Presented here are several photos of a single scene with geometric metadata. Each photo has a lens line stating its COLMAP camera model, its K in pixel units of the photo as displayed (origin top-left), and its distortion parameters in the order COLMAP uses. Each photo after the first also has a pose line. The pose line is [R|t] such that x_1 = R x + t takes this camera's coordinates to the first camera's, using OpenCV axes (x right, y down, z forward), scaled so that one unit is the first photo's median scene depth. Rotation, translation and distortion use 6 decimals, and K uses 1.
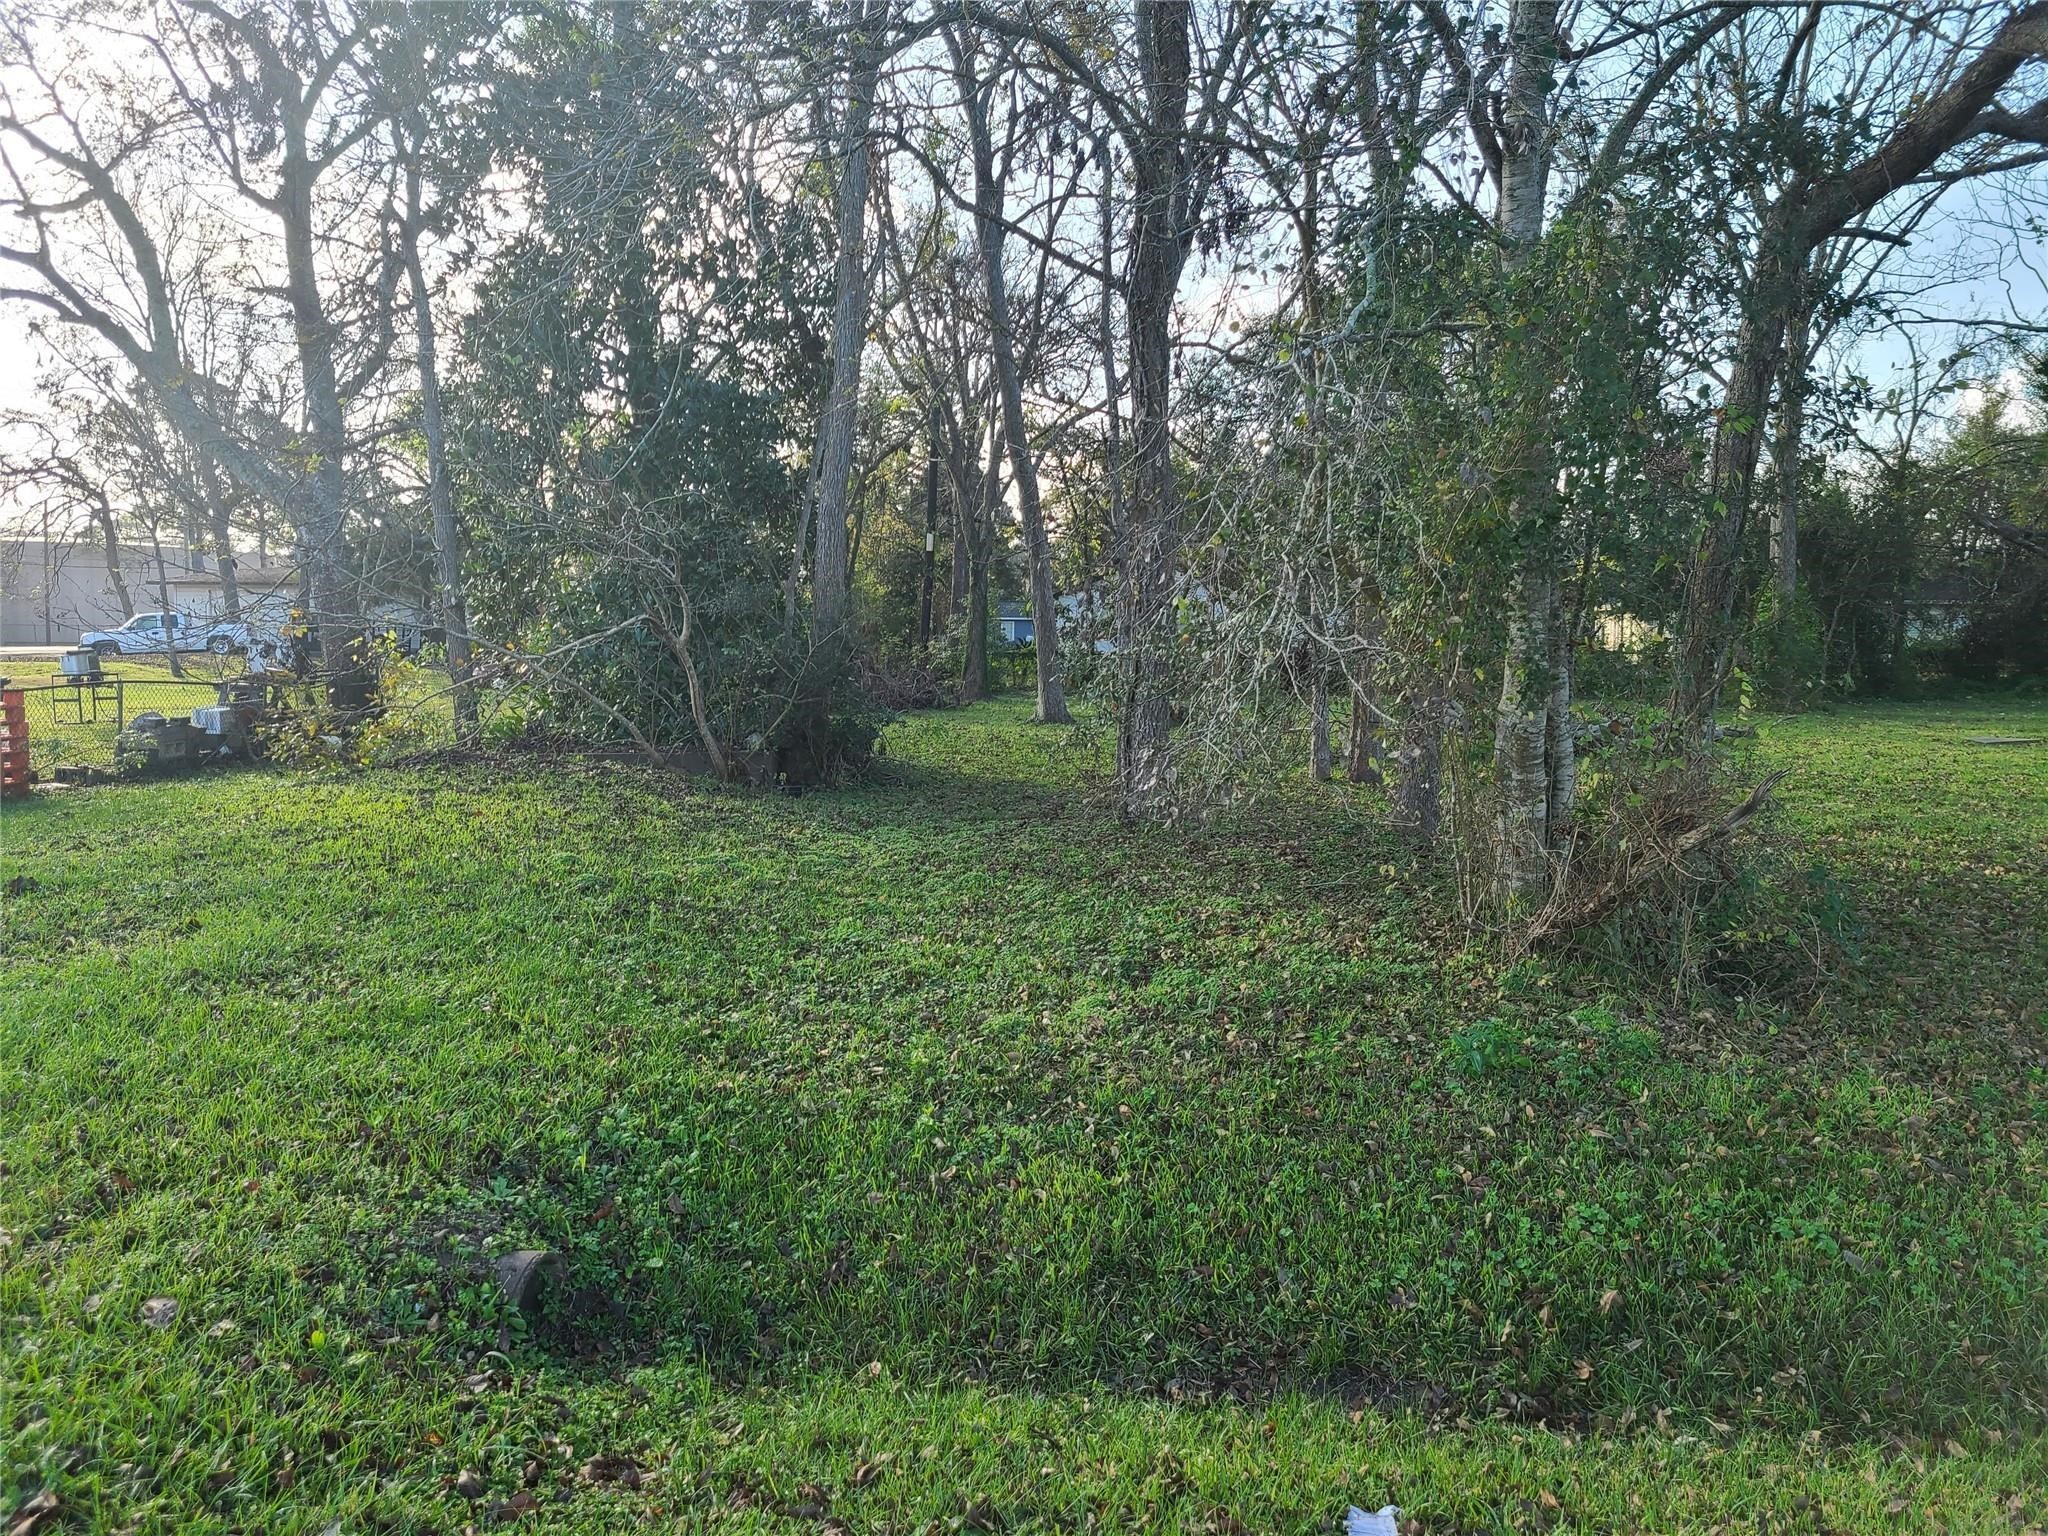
lens RADIAL K [[1542.7, 0, 1023.9], [0, 1542.7, 727.9], [0, 0, 1]] dist [0.040136, -0.004481]
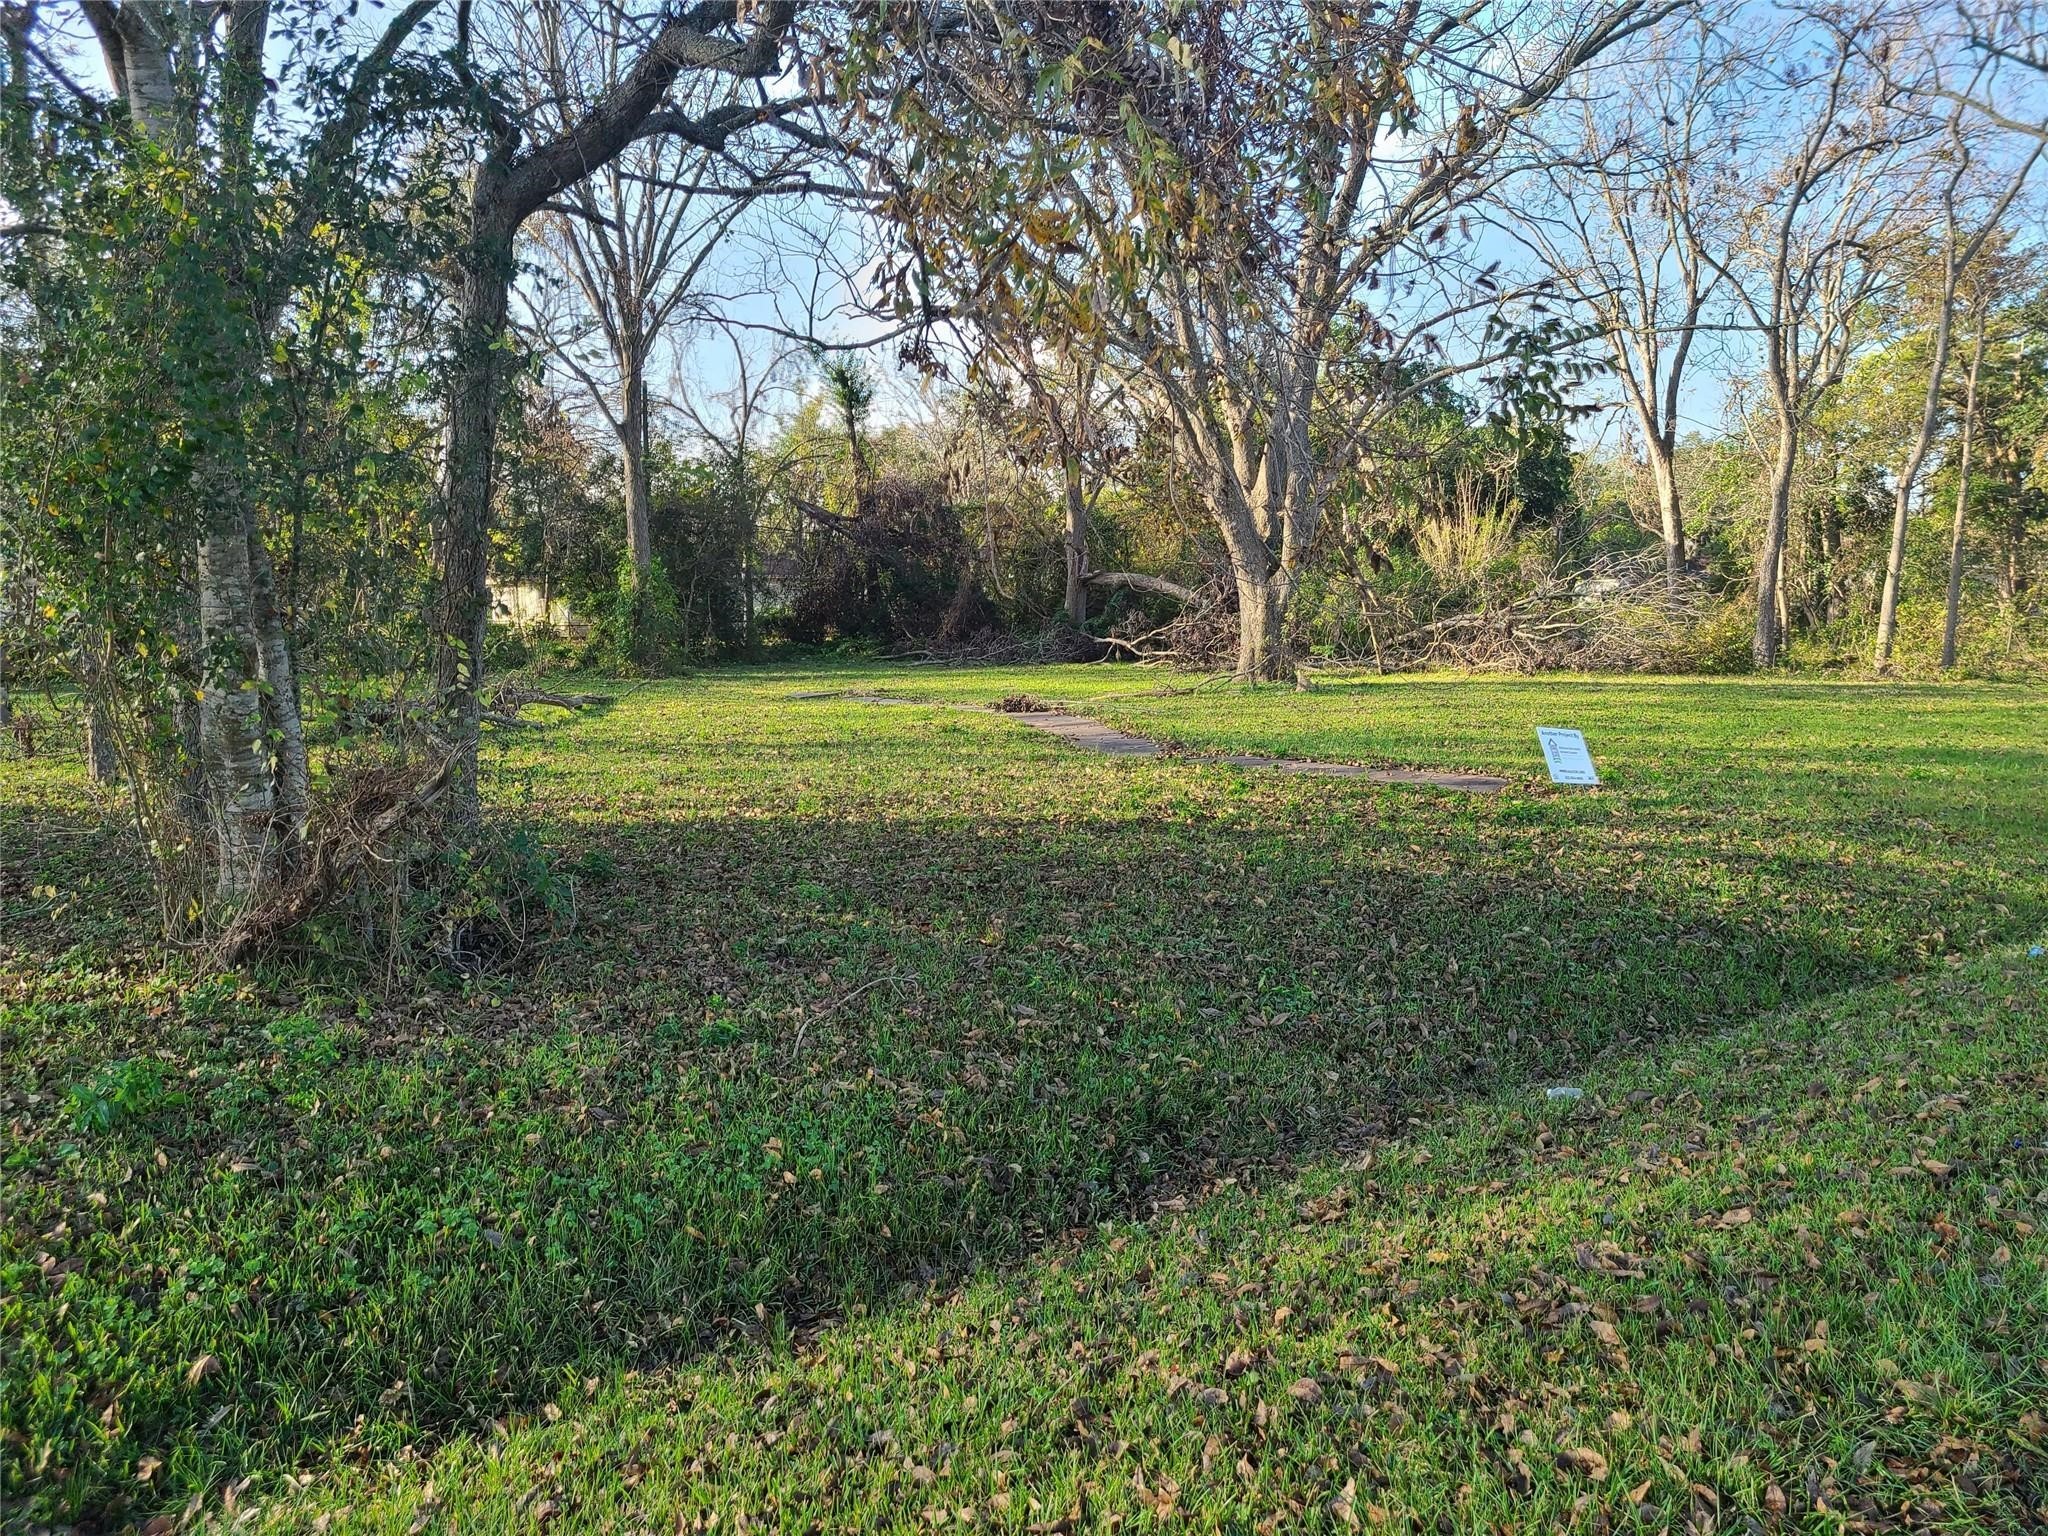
lens RADIAL K [[1542.7, 0, 1023.9], [0, 1542.7, 727.9], [0, 0, 1]] dist [0.040136, -0.004481]
pose [[0.783532, -0.066351, 0.617798, 0.147285], [0.056976, 0.997765, 0.034899, 0.005641], [-0.618733, 0.007855, 0.785562, 0.022593]]
